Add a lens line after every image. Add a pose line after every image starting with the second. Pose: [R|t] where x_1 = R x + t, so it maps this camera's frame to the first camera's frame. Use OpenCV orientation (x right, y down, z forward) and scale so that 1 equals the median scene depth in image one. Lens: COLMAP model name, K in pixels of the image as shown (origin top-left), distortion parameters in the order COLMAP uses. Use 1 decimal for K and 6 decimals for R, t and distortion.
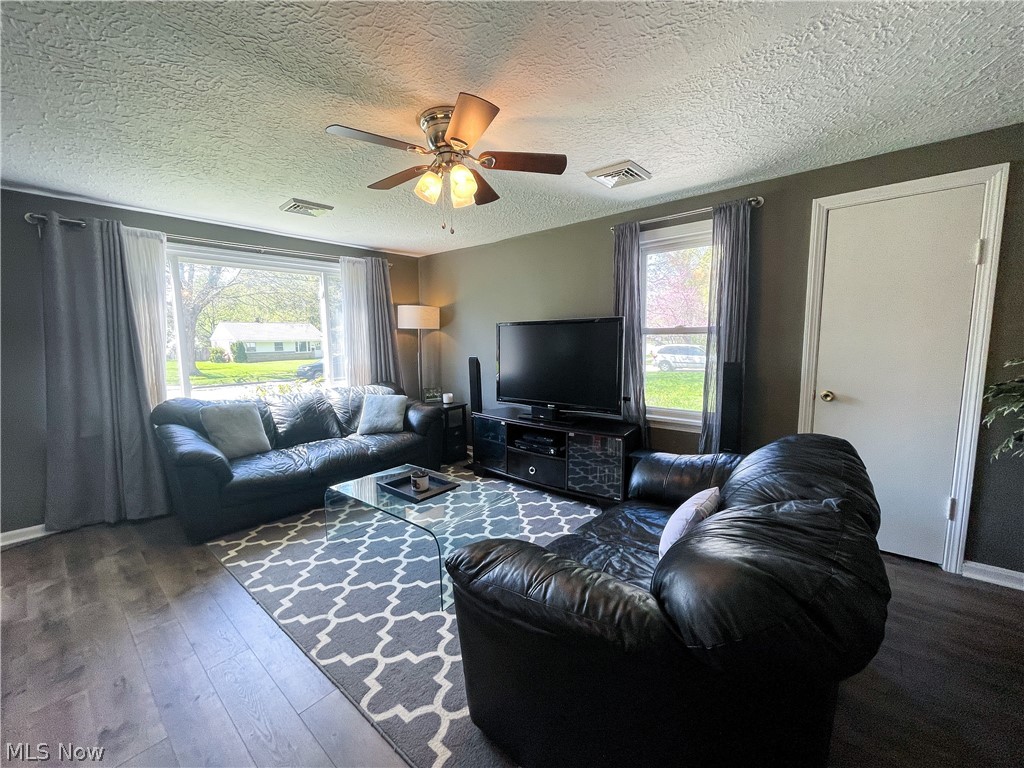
lens RADIAL K [[412.3, 0, 507.2], [0, 412.3, 381.5], [0, 0, 1]] dist [-0.000493, 0.000046]
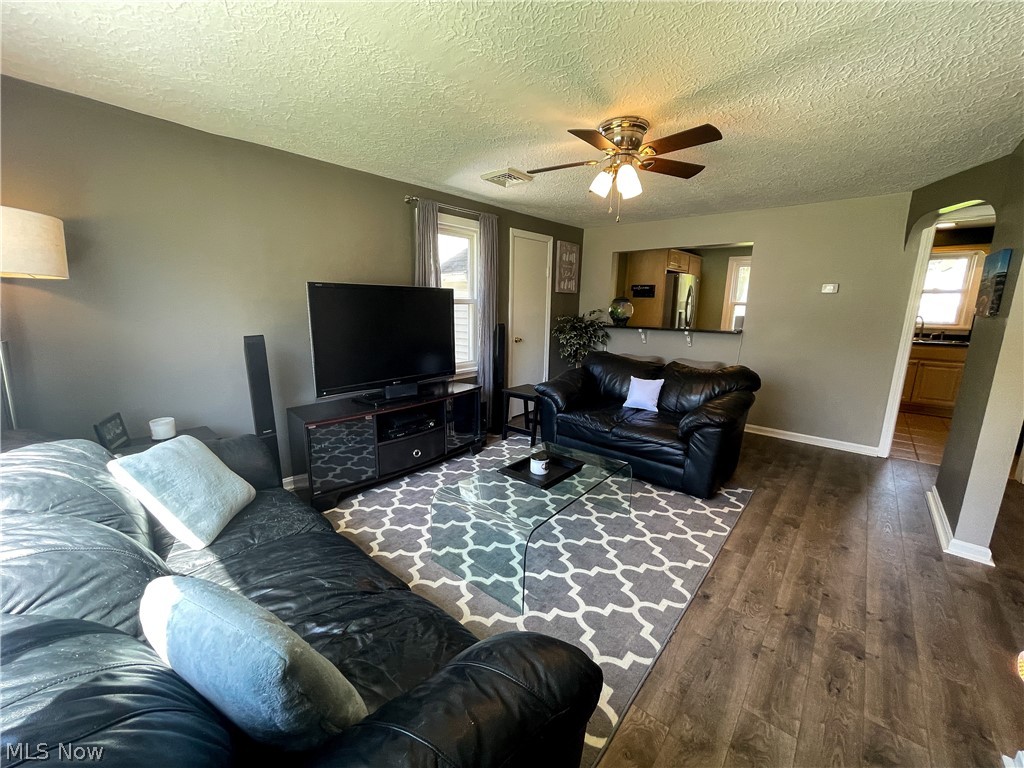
lens RADIAL K [[412.3, 0, 506.2], [0, 412.3, 381.8], [0, 0, 1]] dist [-0.000493, 0.000046]
pose [[0.004775, -0.179291, 0.983784, -0.939028], [0.093951, 0.979525, 0.178059, -0.096720], [-0.995565, 0.091577, 0.021521, 0.894527]]
